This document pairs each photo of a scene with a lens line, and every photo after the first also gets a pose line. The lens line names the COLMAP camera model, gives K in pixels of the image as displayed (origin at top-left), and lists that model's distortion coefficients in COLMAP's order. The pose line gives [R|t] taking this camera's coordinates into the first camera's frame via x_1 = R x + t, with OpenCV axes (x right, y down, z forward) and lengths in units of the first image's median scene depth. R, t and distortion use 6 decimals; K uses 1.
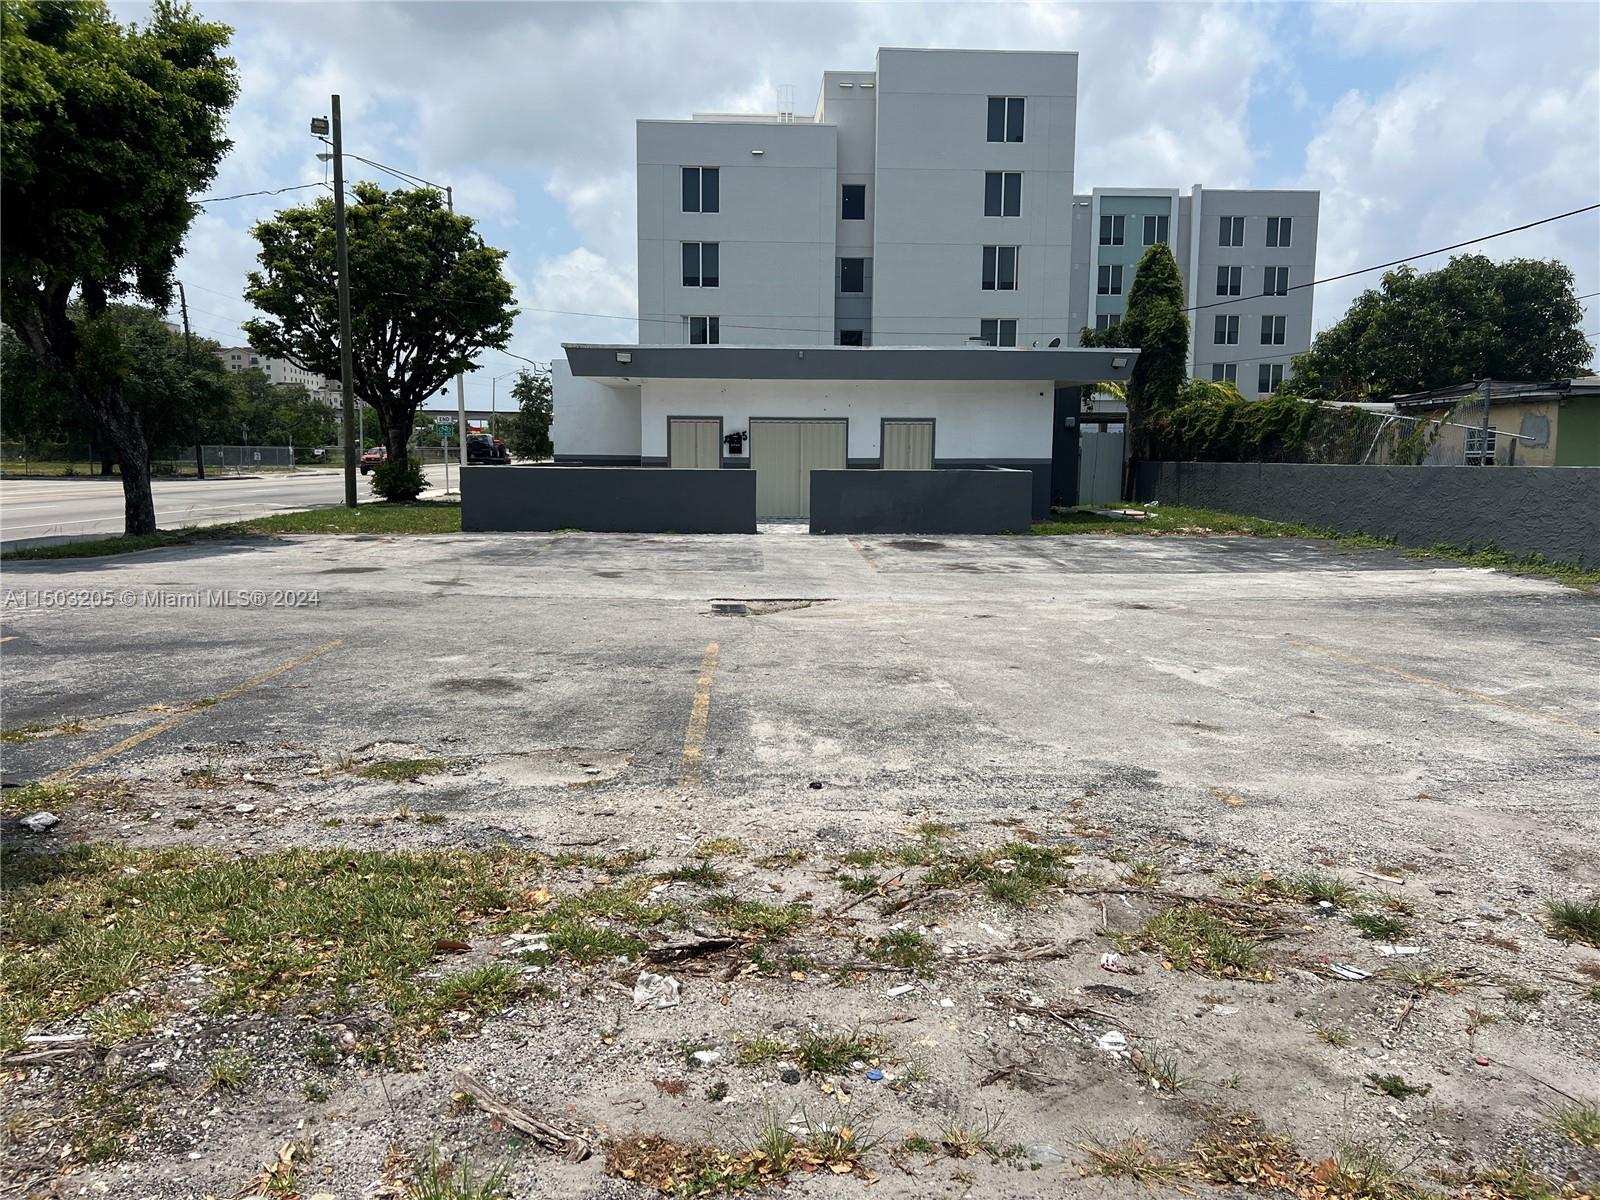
lens RADIAL K [[1220.0, 0, 788.6], [0, 1220.0, 594.2], [0, 0, 1]] dist [0.067503, -0.084145]
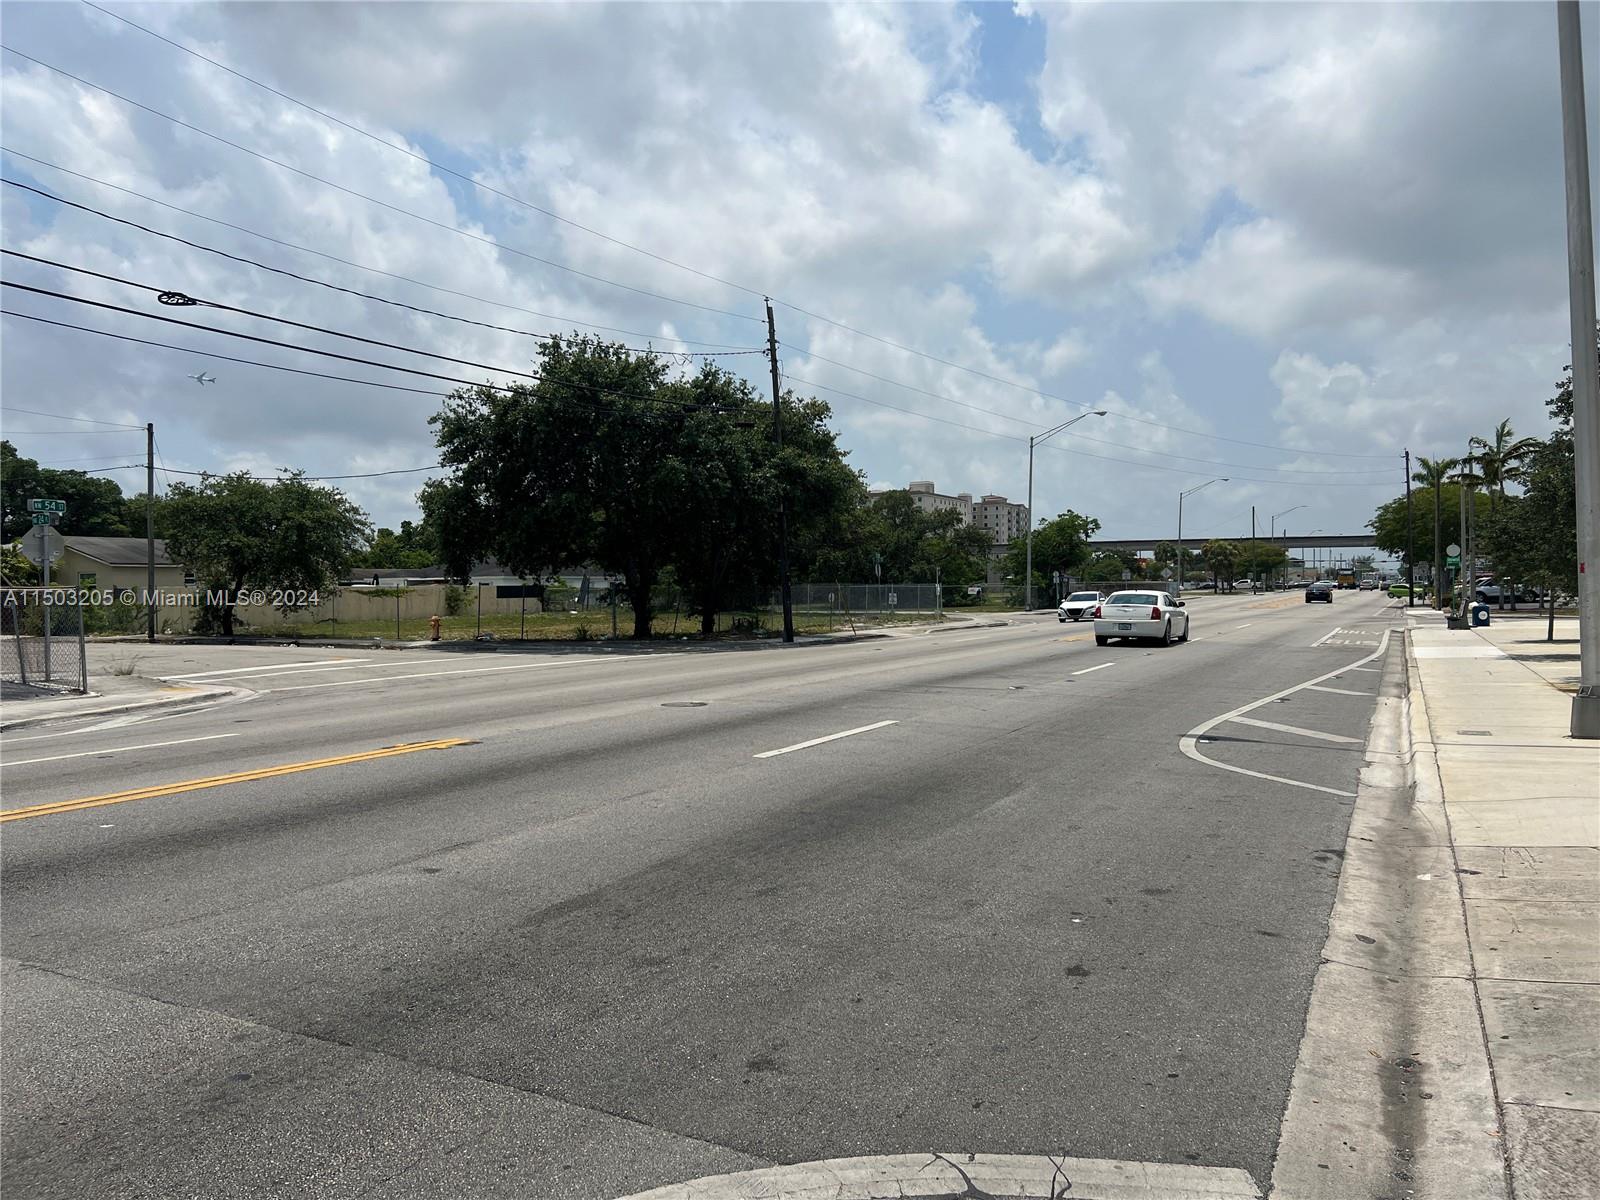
lens RADIAL K [[1215.5, 0, 792.7], [0, 1215.5, 593.9], [0, 0, 1]] dist [0.094461, -0.197871]
pose [[0.877118, -0.014772, -0.480047, -0.302287], [-0.038284, 0.994196, -0.100543, -0.086598], [0.478746, 0.106566, 0.871462, 0.749019]]
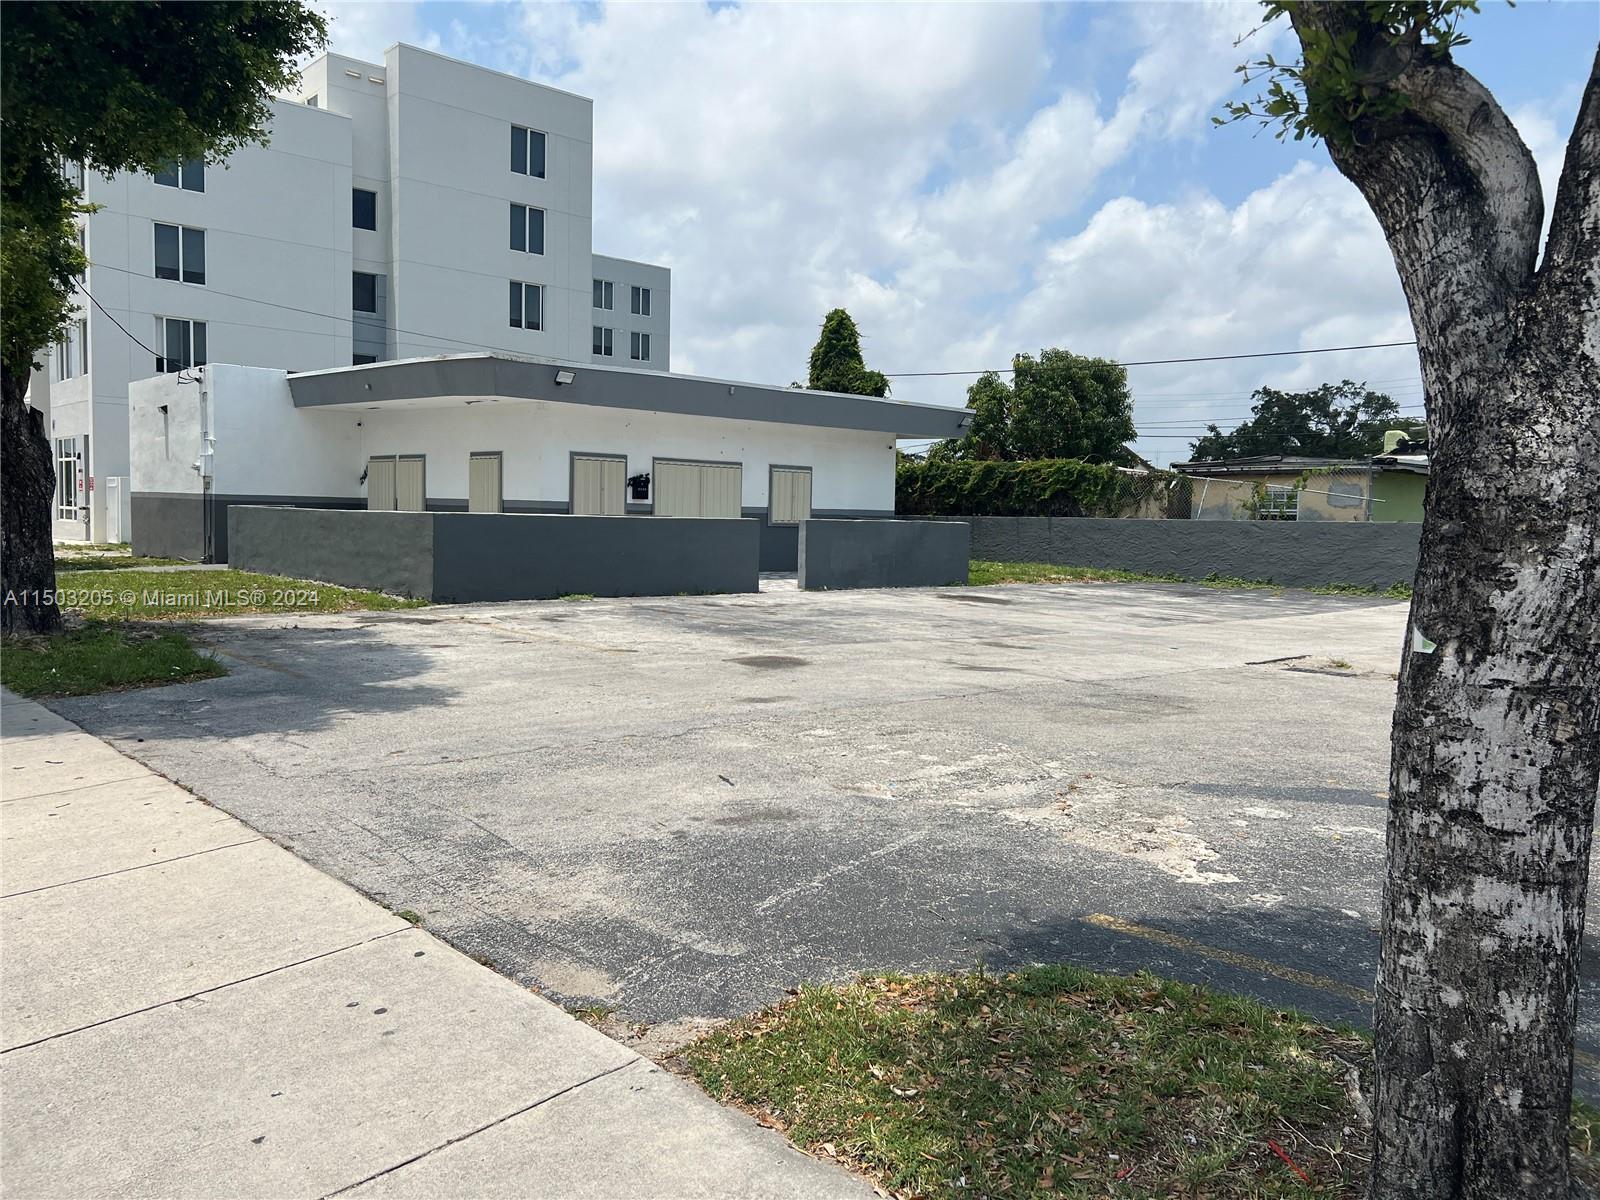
lens RADIAL K [[1220.0, 0, 788.6], [0, 1220.0, 594.2], [0, 0, 1]] dist [0.067503, -0.084145]
pose [[0.772982, -0.030055, 0.633716, -0.280465], [0.055235, 0.998272, -0.020029, -0.014527], [-0.632019, 0.050485, 0.773306, 0.155174]]
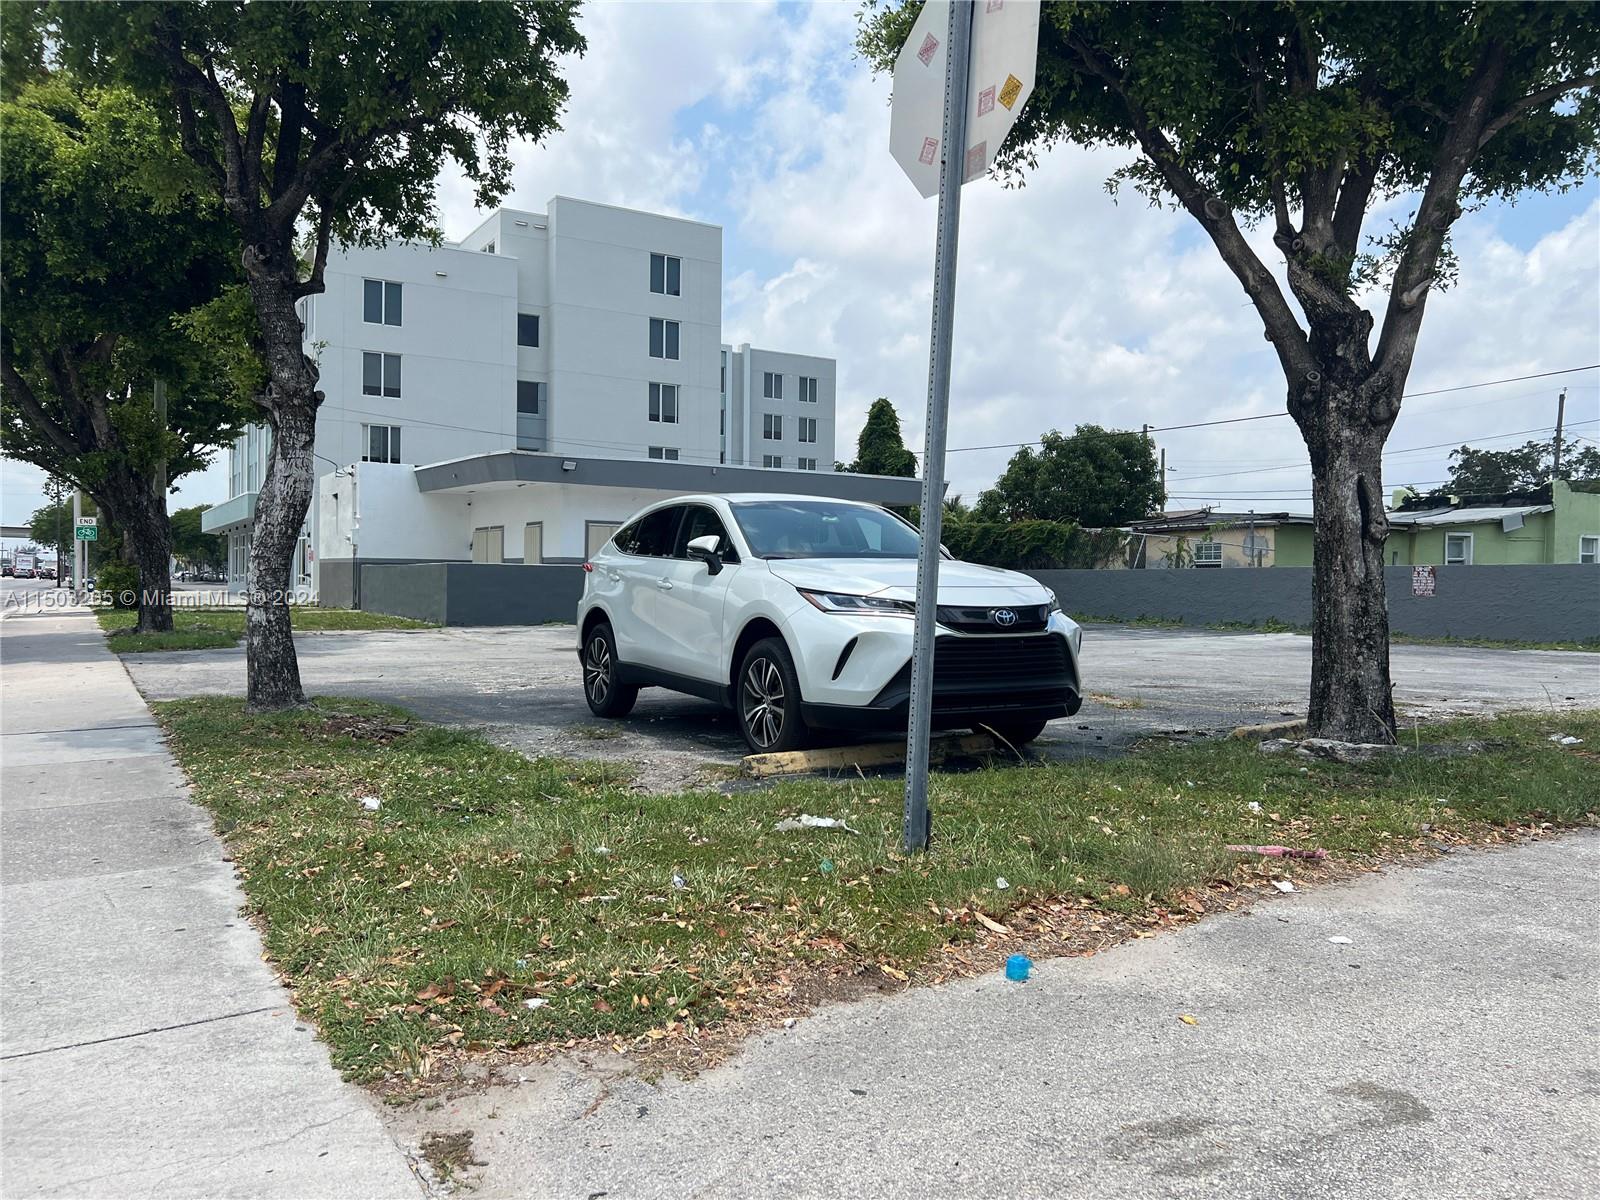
lens RADIAL K [[1217.8, 0, 800.0], [0, 1217.8, 600.0], [0, 0, 1]] dist [0.099418, -0.101835]
pose [[0.882876, -0.000452, 0.469606, -0.244194], [0.046329, 0.995205, -0.086140, 0.015033], [-0.467316, 0.097808, 0.878664, -0.020140]]
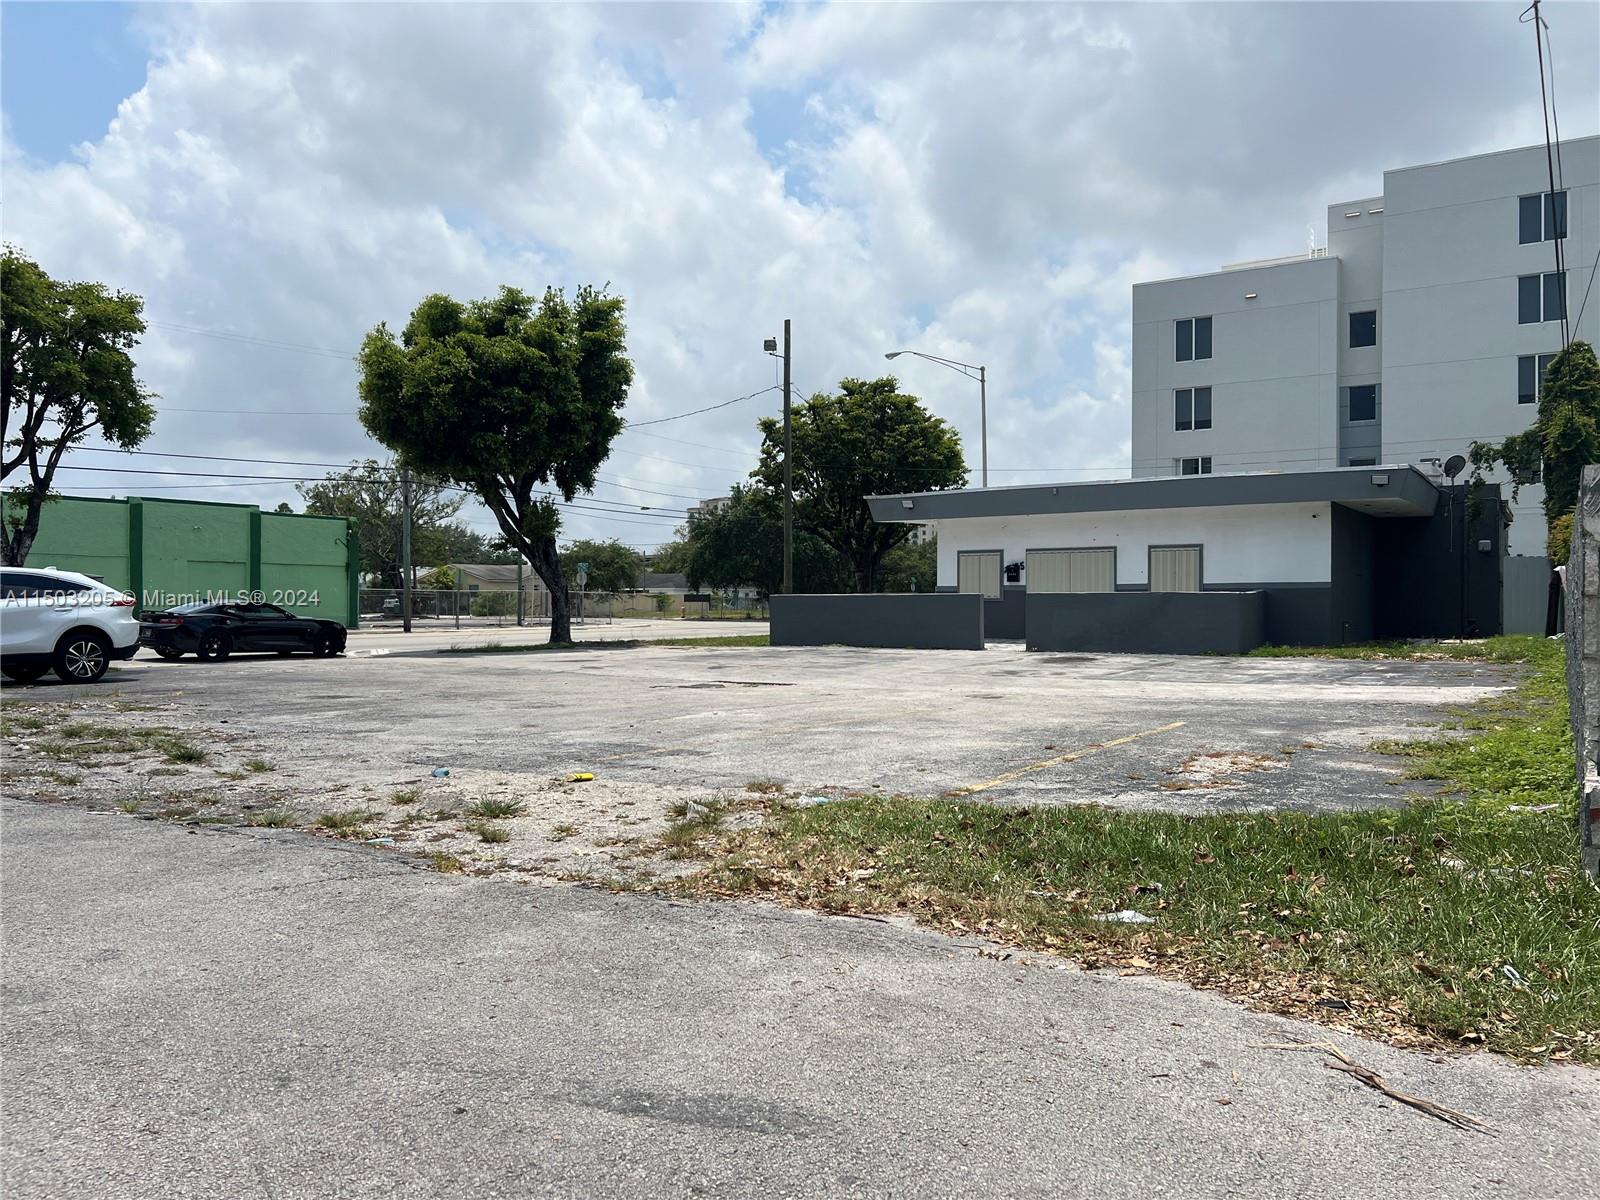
lens RADIAL K [[1191.9, 0, 754.2], [0, 1191.9, 599.7], [0, 0, 1]] dist [0.039101, -0.071633]
pose [[0.805813, -0.009189, -0.592099, 0.226240], [-0.061823, 0.993110, -0.099551, 0.012816], [0.588934, 0.116825, 0.799693, -0.001232]]
